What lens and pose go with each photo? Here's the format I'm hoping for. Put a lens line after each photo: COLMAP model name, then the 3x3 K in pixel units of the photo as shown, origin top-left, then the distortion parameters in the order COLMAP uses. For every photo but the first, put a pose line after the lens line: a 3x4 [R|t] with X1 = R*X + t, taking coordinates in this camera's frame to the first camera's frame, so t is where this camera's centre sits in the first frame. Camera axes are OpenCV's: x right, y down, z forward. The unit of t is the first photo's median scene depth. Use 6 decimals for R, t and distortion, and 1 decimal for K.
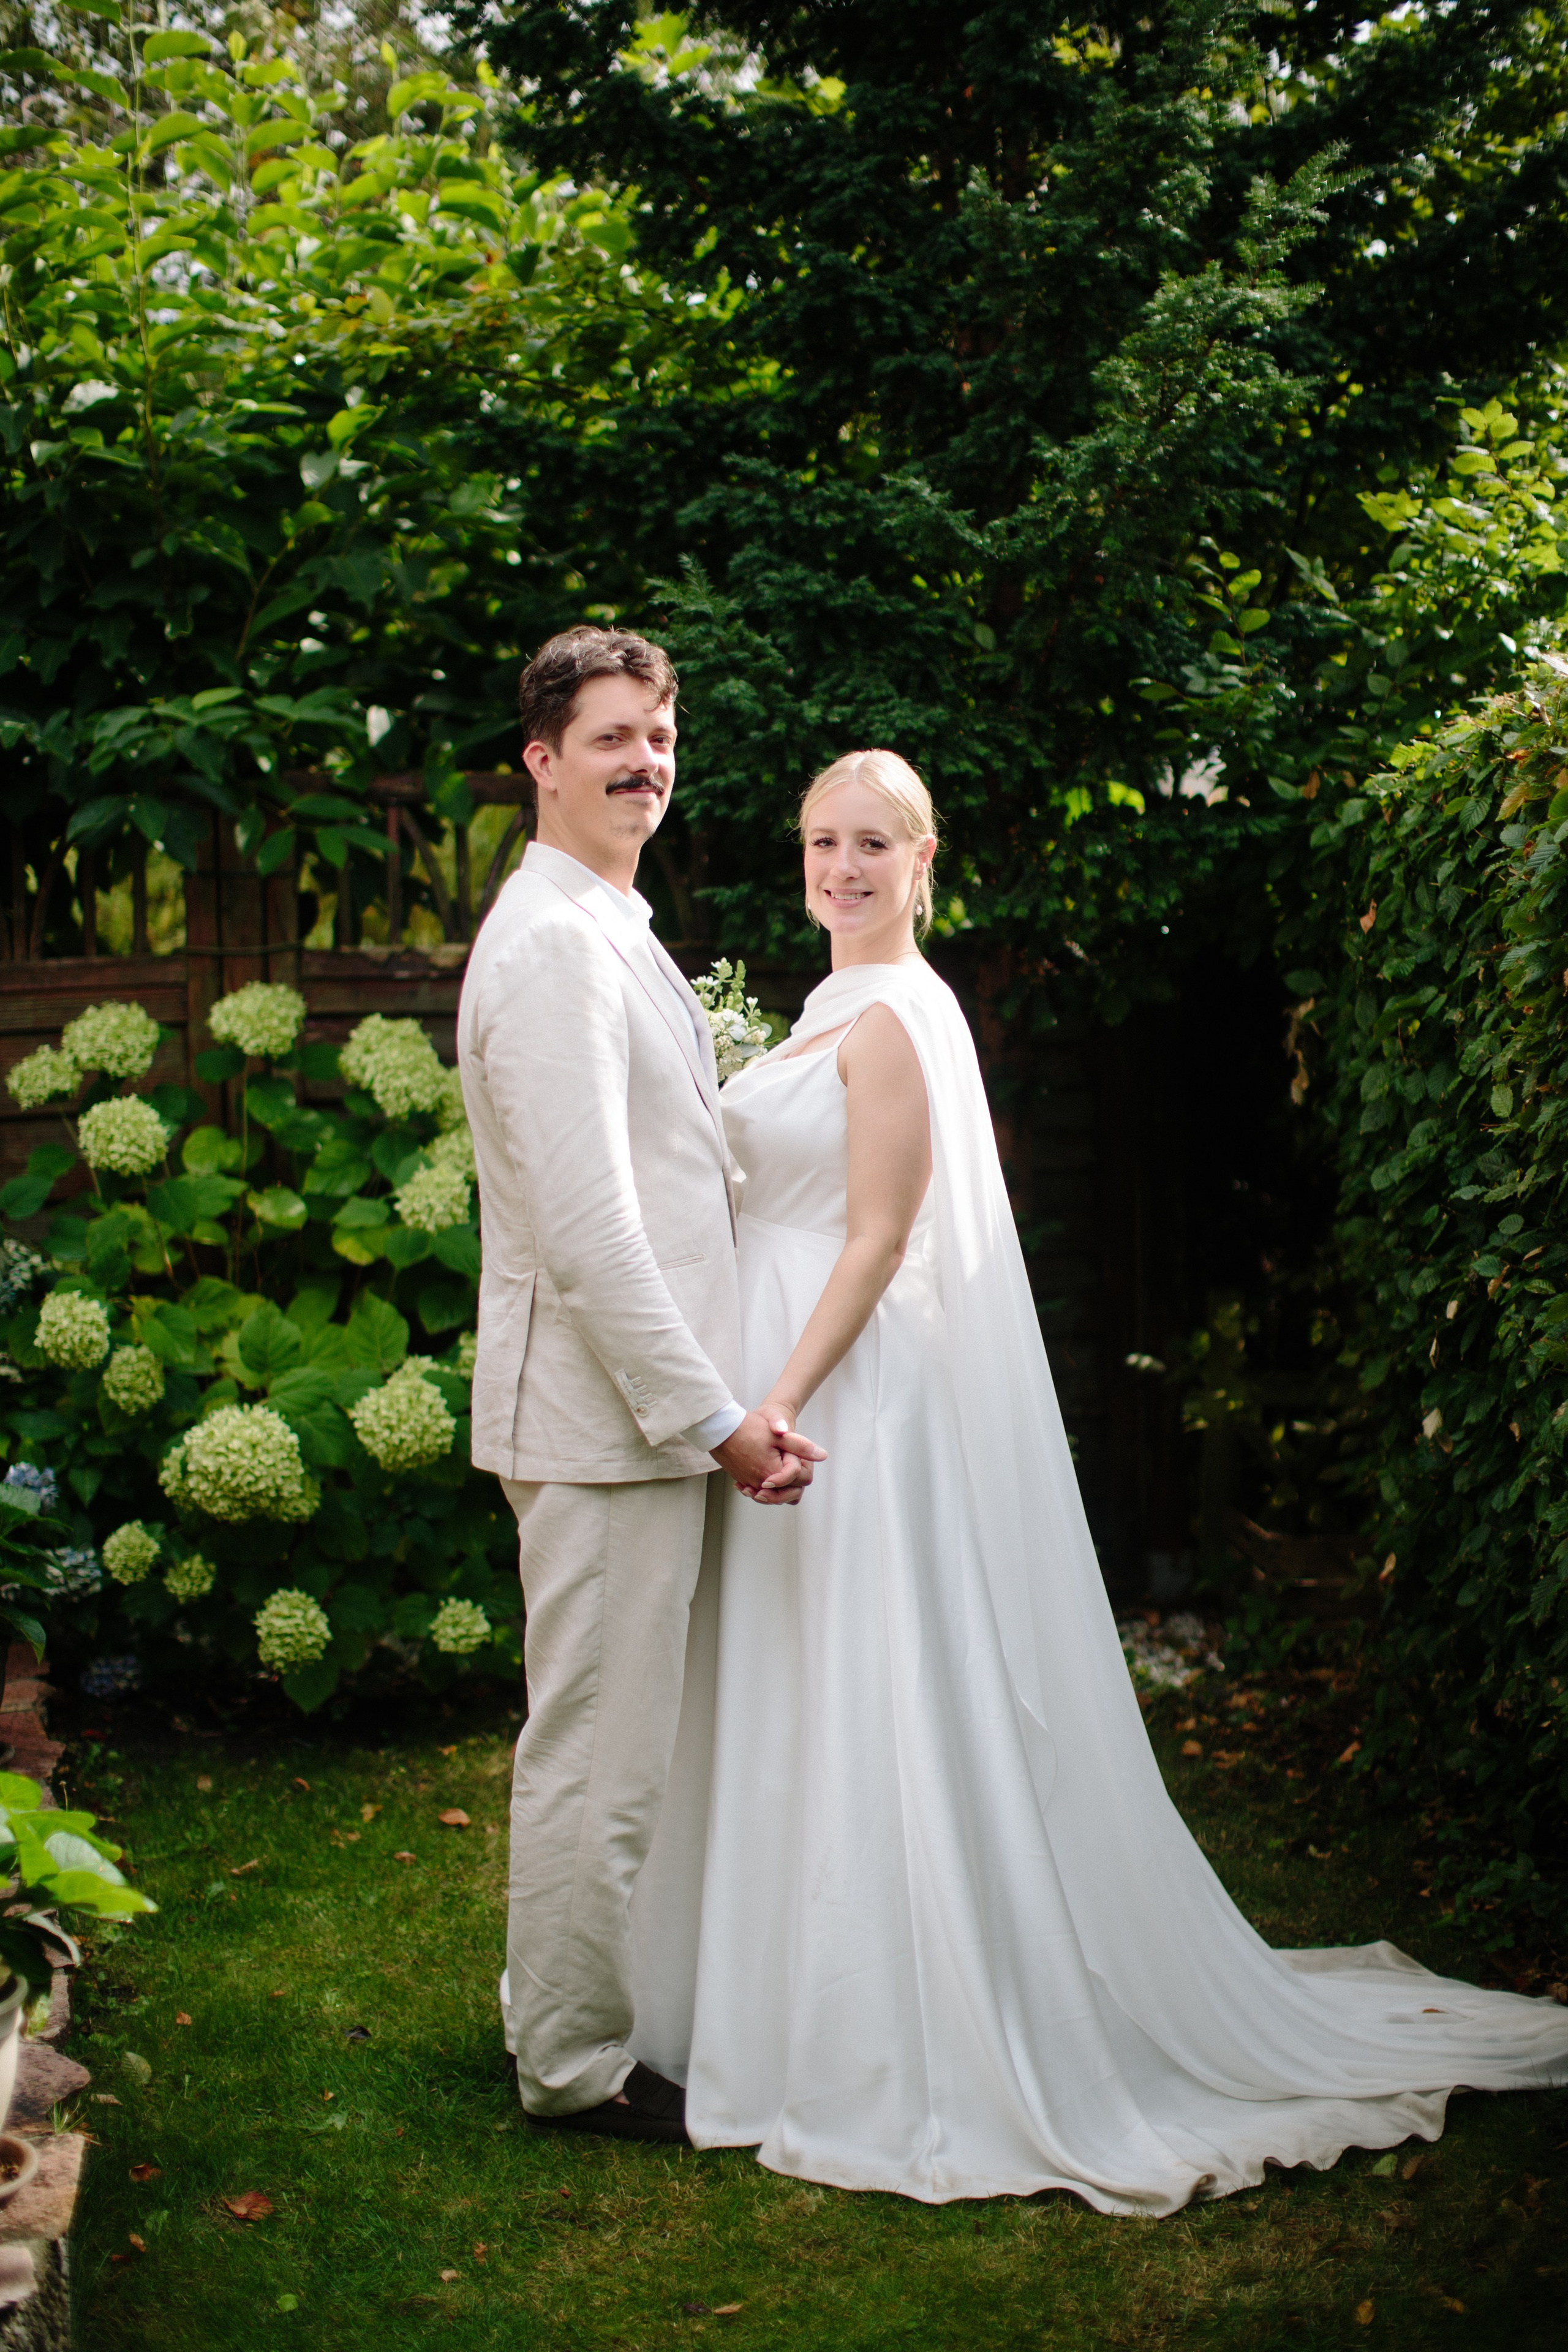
lens RADIAL K [[3312.0, 0, 779.0], [0, 3312.0, 1187.7], [0, 0, 1]] dist [-0.194343, 0.461274]
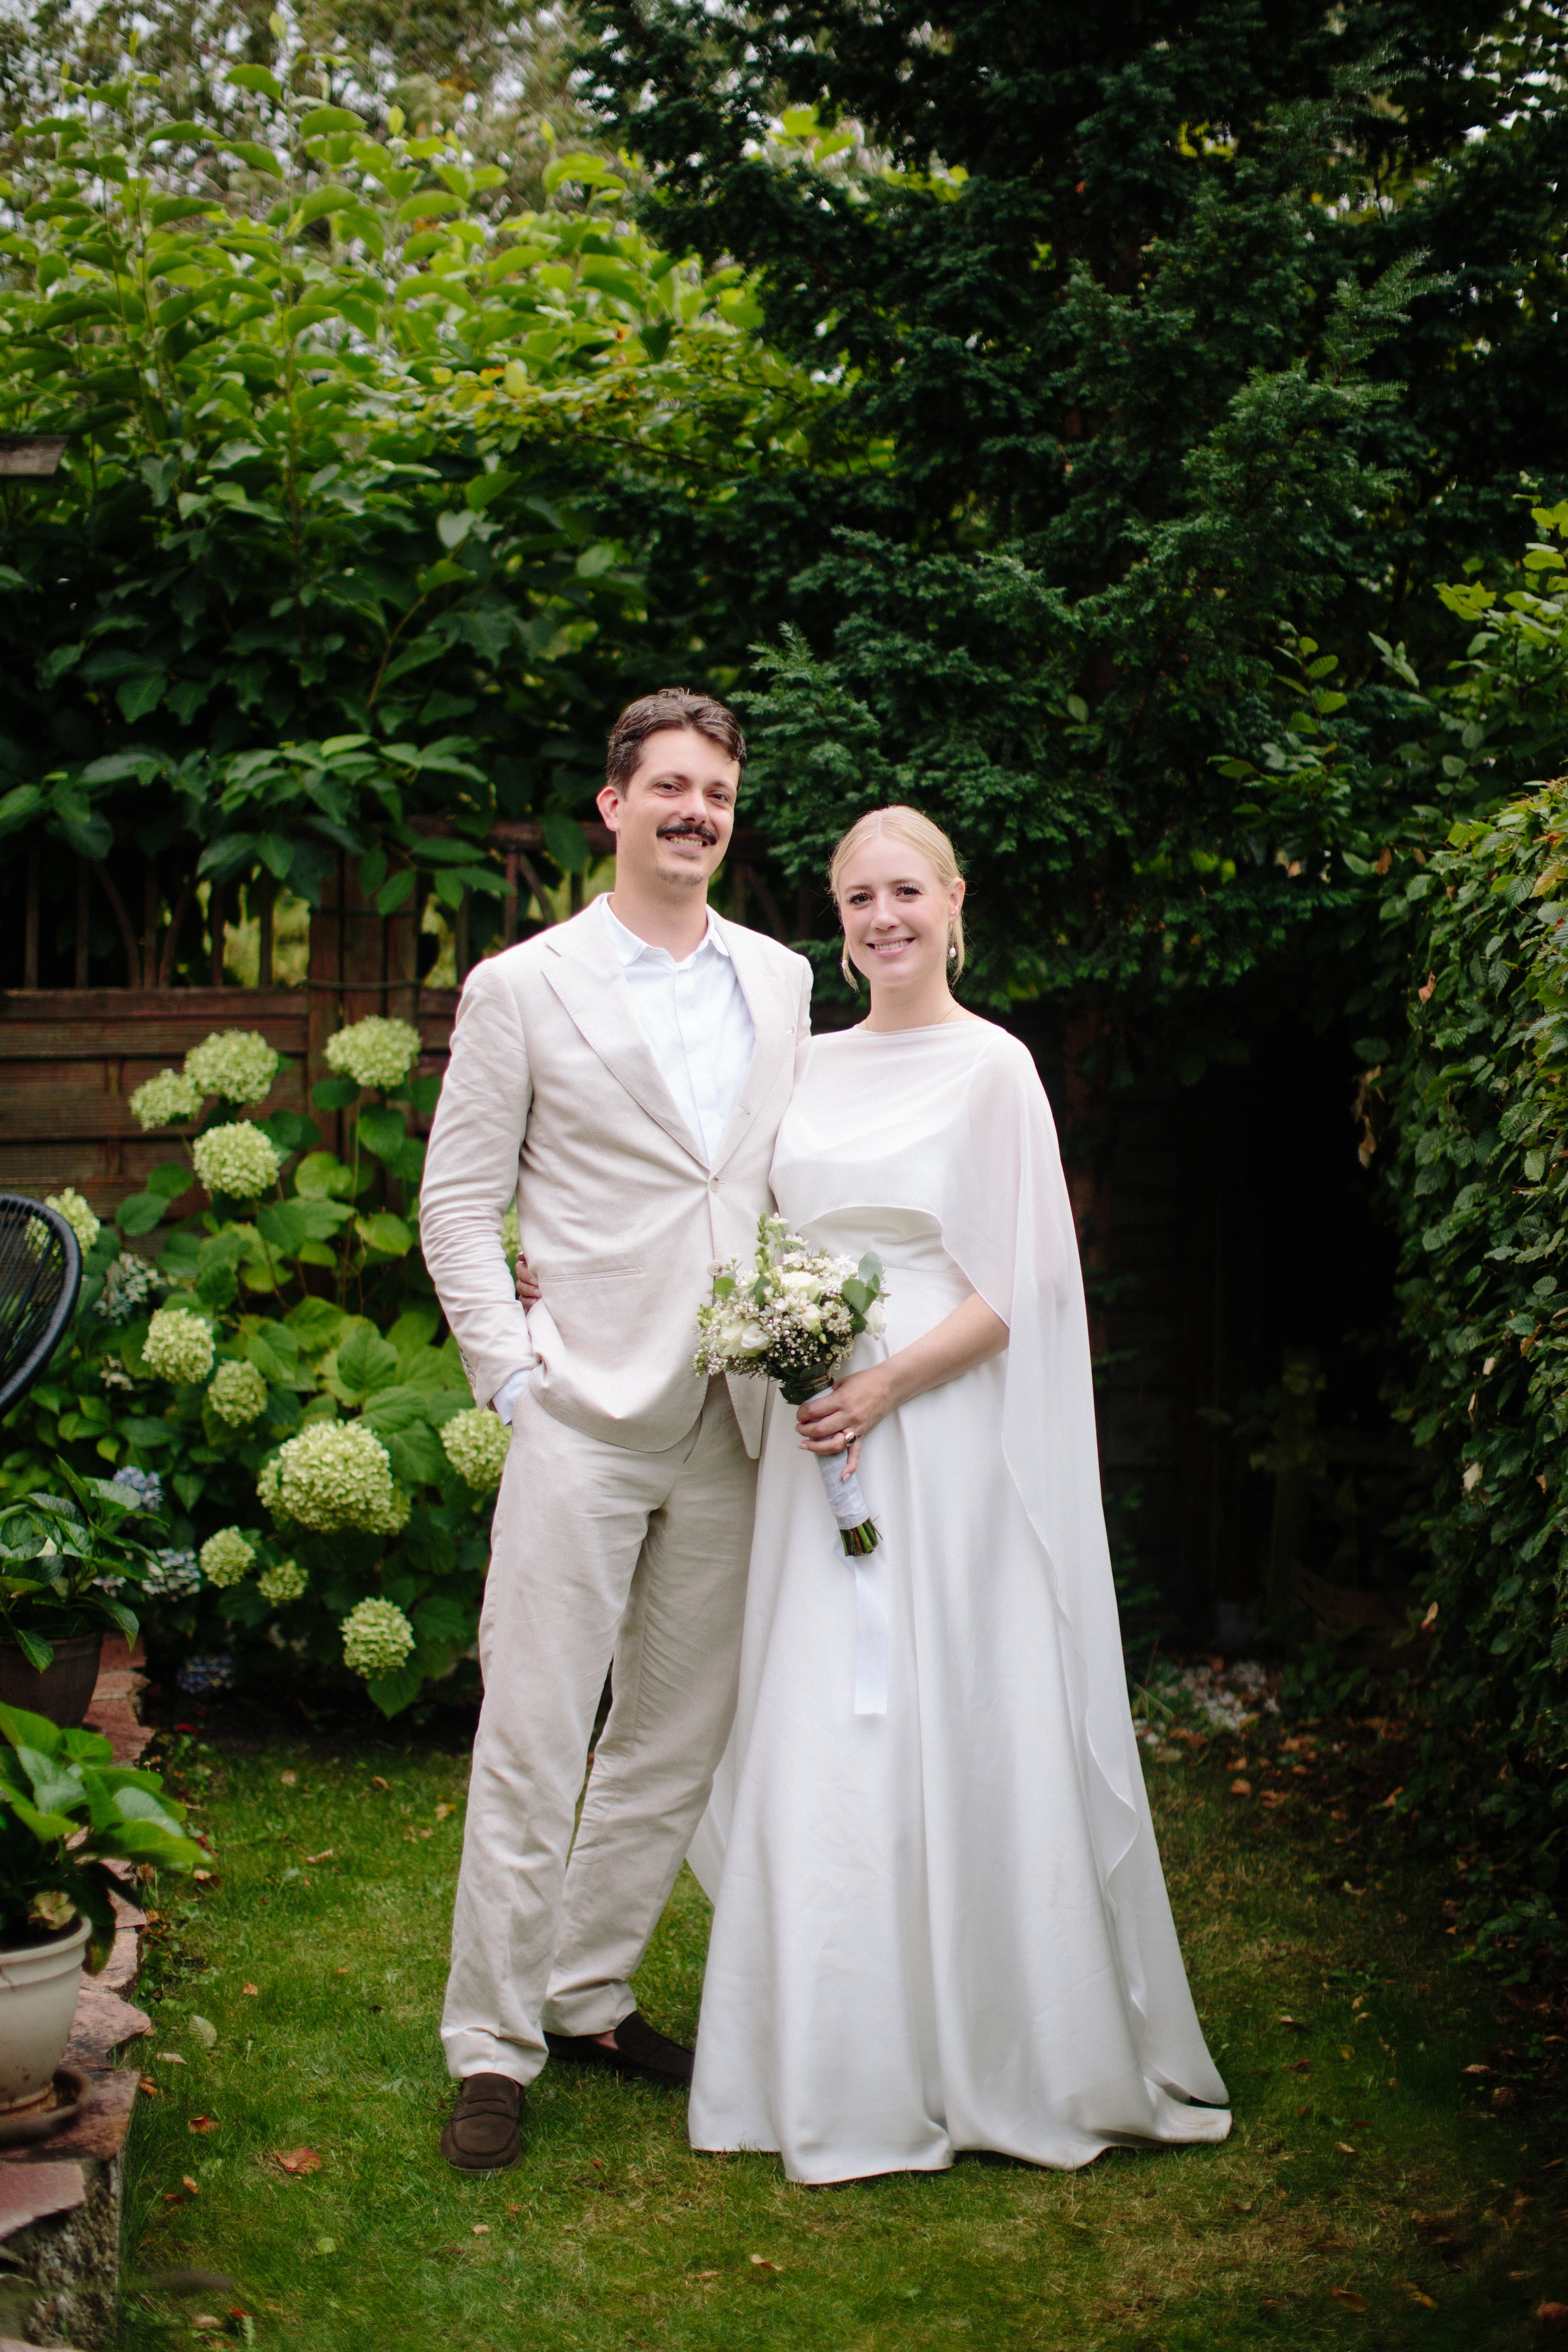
lens RADIAL K [[3296.4, 0, 793.0], [0, 3296.4, 1186.5], [0, 0, 1]] dist [-0.186797, 0.423686]
pose [[0.998626, 0.036429, -0.037674, 0.017256], [-0.037104, 0.999160, -0.017393, 0.005073], [0.037009, 0.018767, 0.999139, -0.037511]]
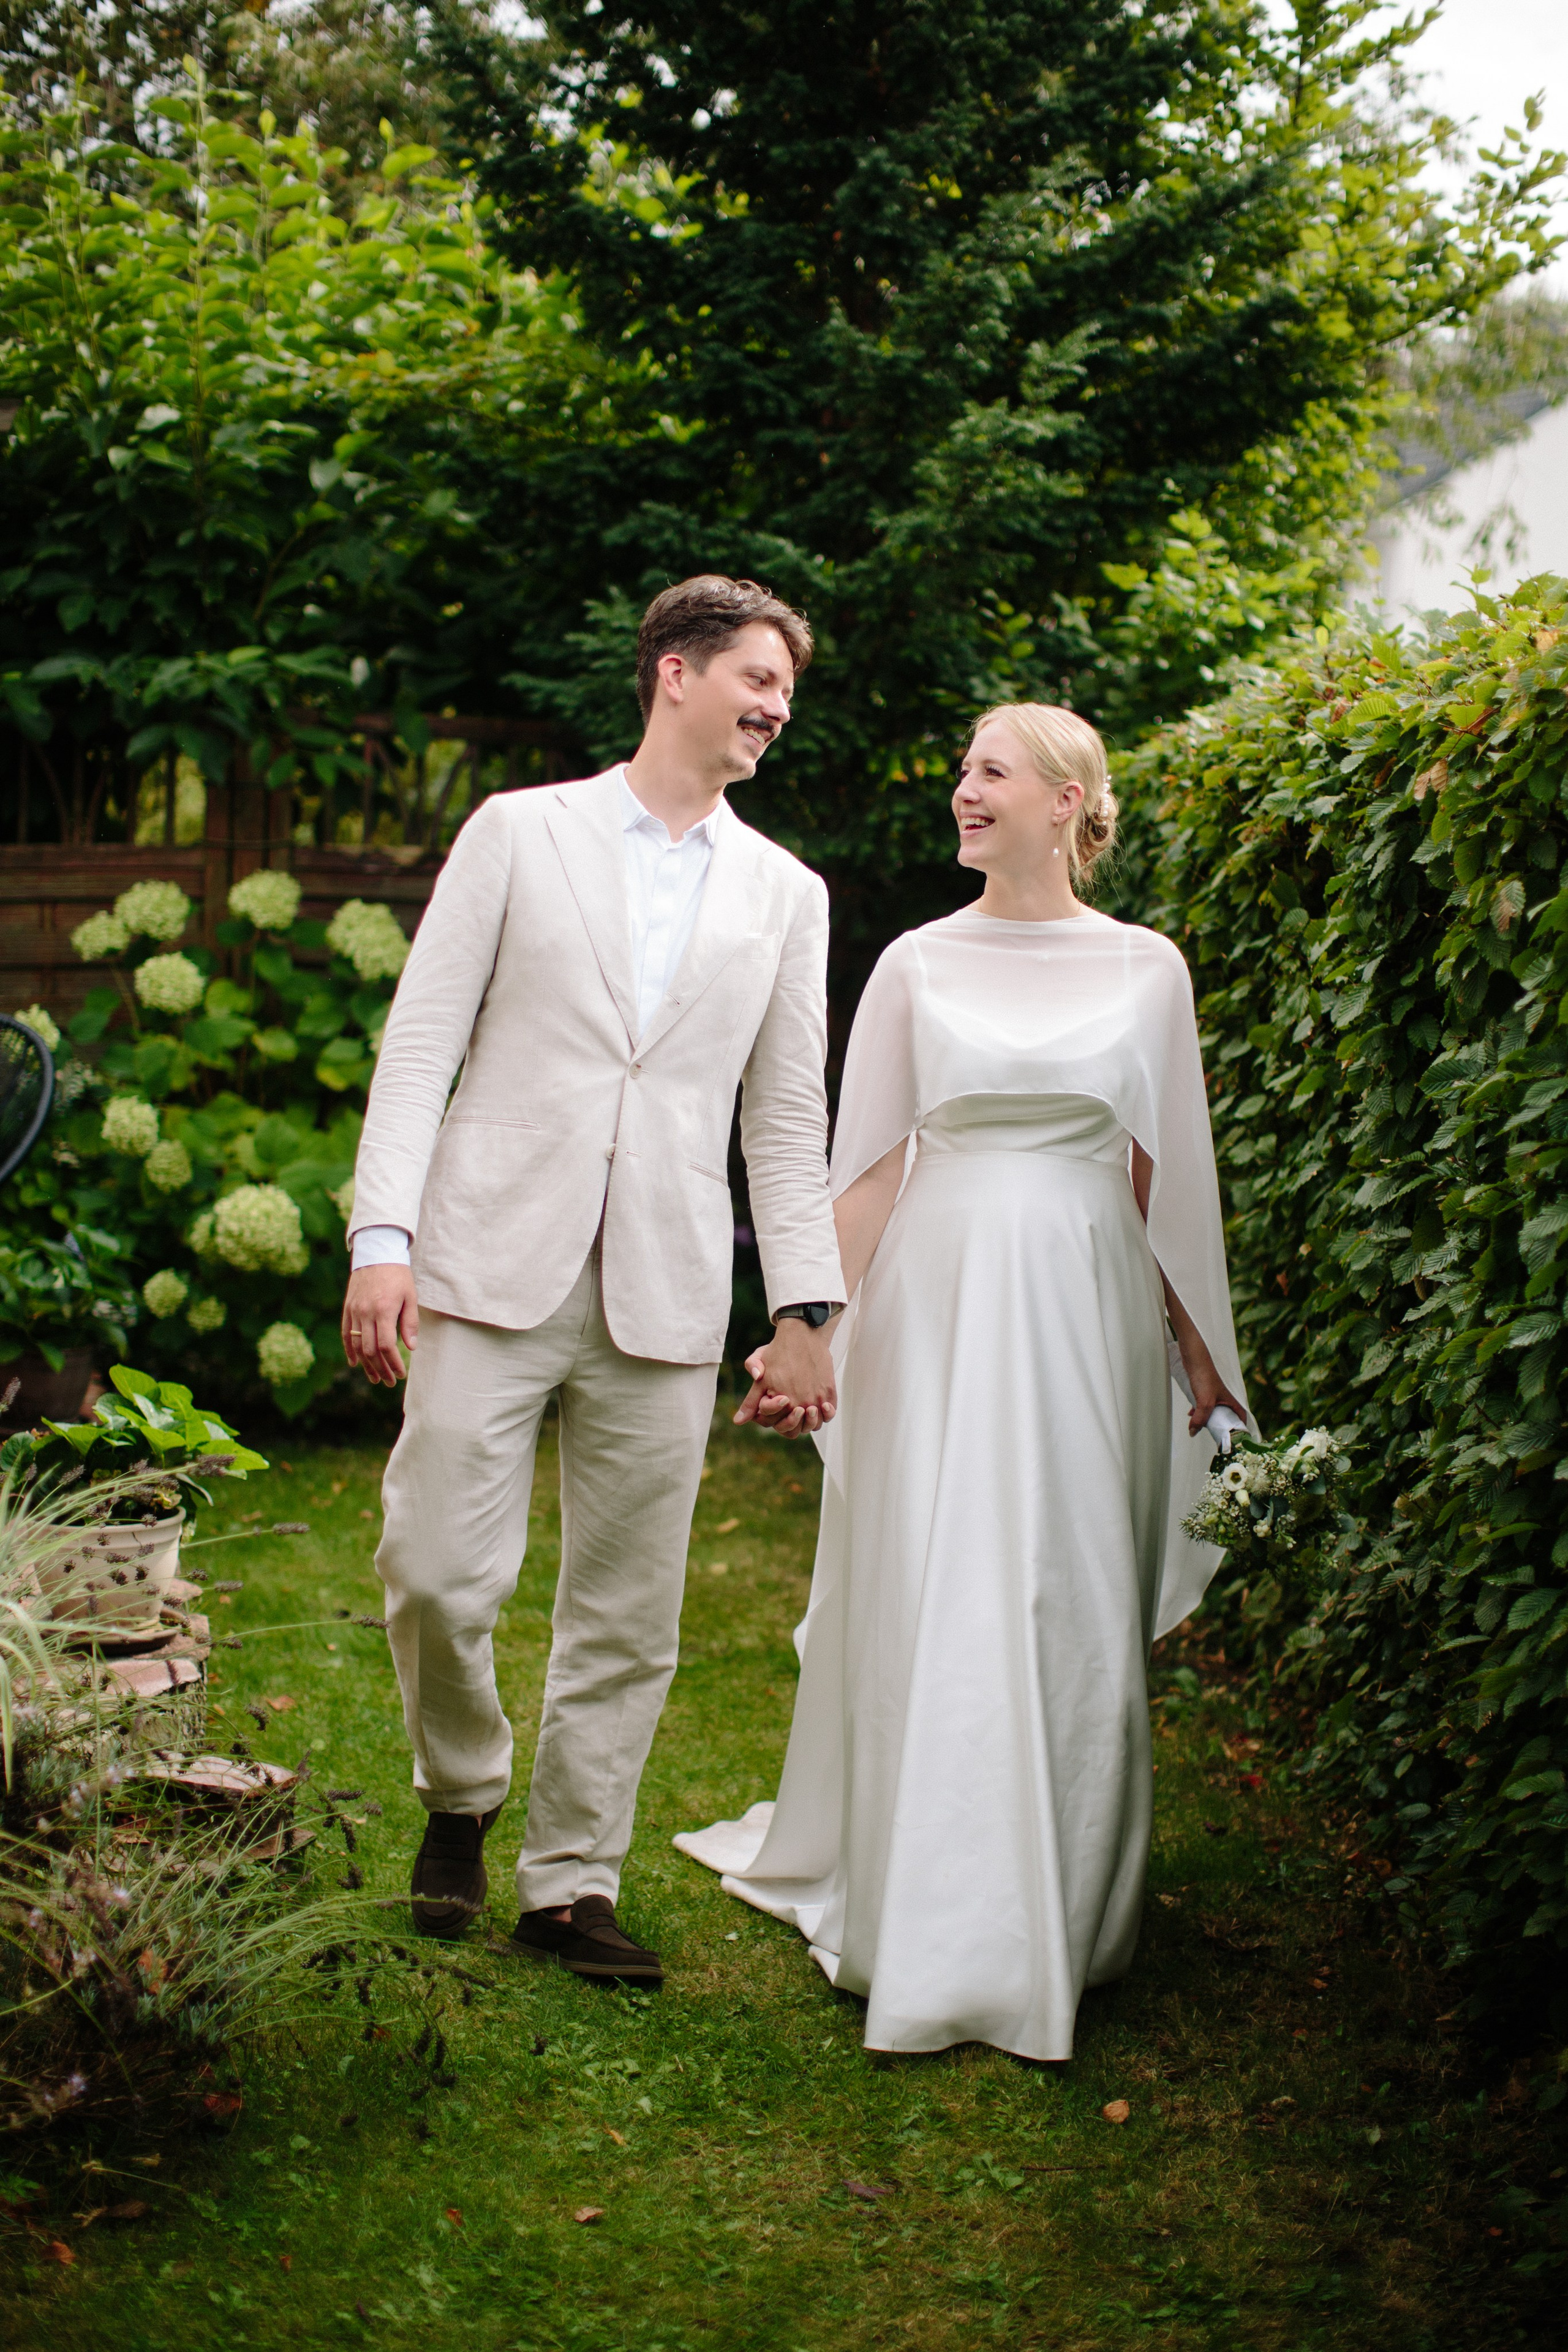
lens RADIAL K [[3171.8, 0, 784.0], [0, 3171.8, 1176.0], [0, 0, 1]] dist [-0.185529, 0.365201]
pose [[0.997743, 0.045416, 0.049466, -0.009891], [-0.047216, 0.998241, 0.035855, 0.004547], [-0.047751, -0.038110, 0.998132, -0.300562]]
